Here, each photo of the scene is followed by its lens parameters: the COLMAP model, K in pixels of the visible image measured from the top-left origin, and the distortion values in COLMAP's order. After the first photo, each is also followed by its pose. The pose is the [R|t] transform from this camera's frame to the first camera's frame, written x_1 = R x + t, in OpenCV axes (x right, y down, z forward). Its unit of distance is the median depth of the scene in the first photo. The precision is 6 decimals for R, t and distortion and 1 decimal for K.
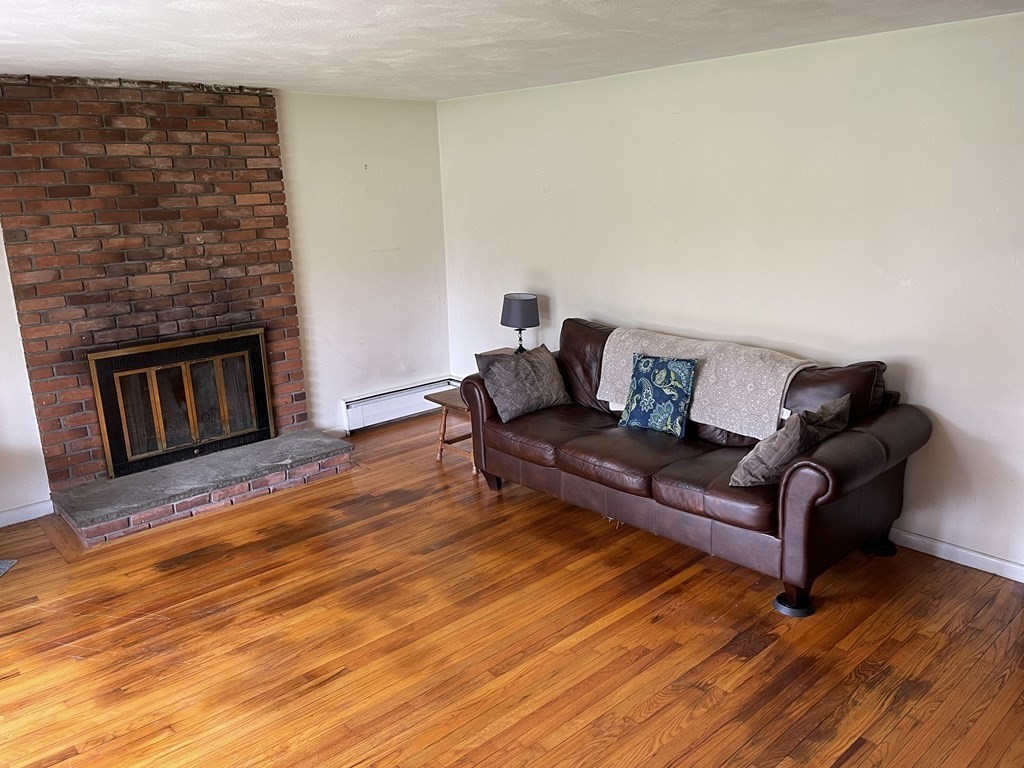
lens RADIAL K [[782.6, 0, 507.8], [0, 782.6, 386.6], [0, 0, 1]] dist [0.067584, -0.084441]
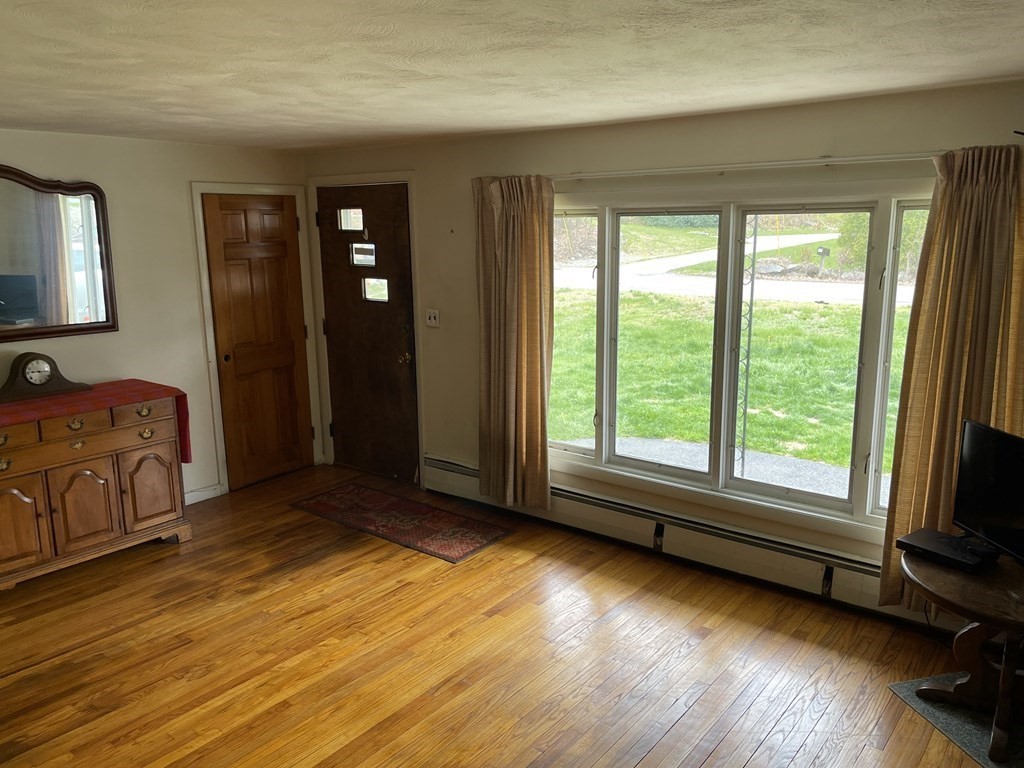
lens RADIAL K [[782.6, 0, 507.8], [0, 782.6, 386.6], [0, 0, 1]] dist [0.067584, -0.084441]
pose [[-0.984989, 0.074687, -0.155624, -0.114431], [-0.003101, 0.893752, 0.448552, -0.316247], [0.172590, 0.442301, -0.880104, 1.162585]]
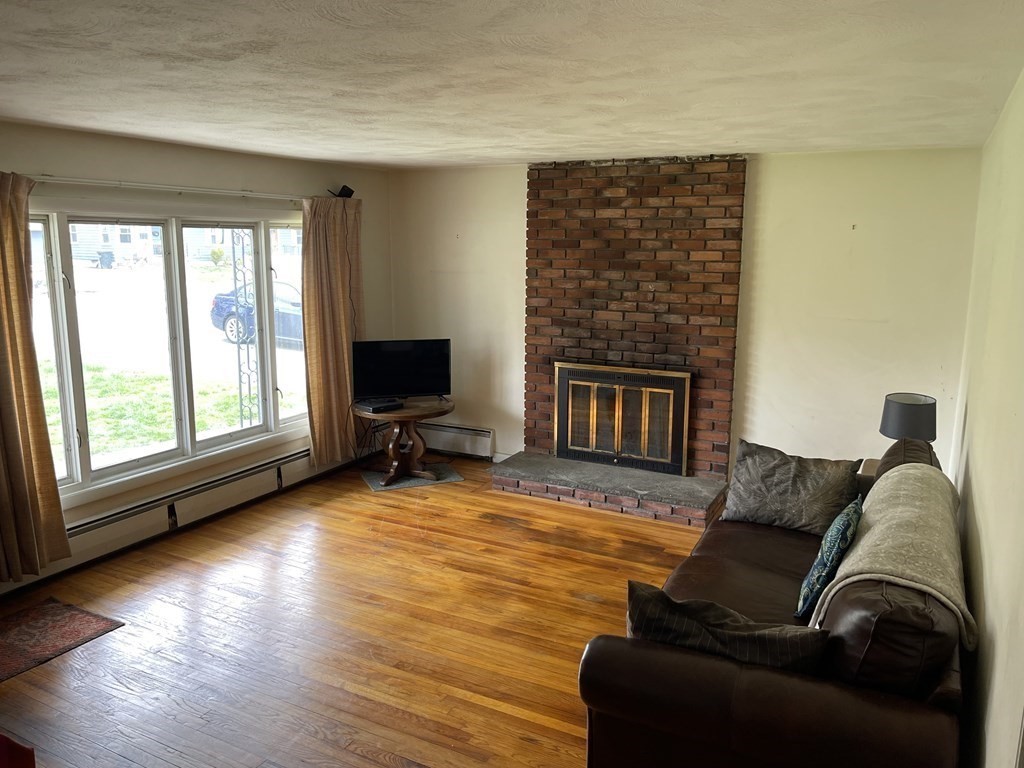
lens RADIAL K [[782.6, 0, 507.8], [0, 782.6, 386.6], [0, 0, 1]] dist [0.067584, -0.084441]
pose [[0.343104, 0.203997, -0.916878, 0.656590], [-0.255838, 0.959522, 0.117747, -0.132411], [0.903784, 0.194173, 0.381406, 0.405400]]
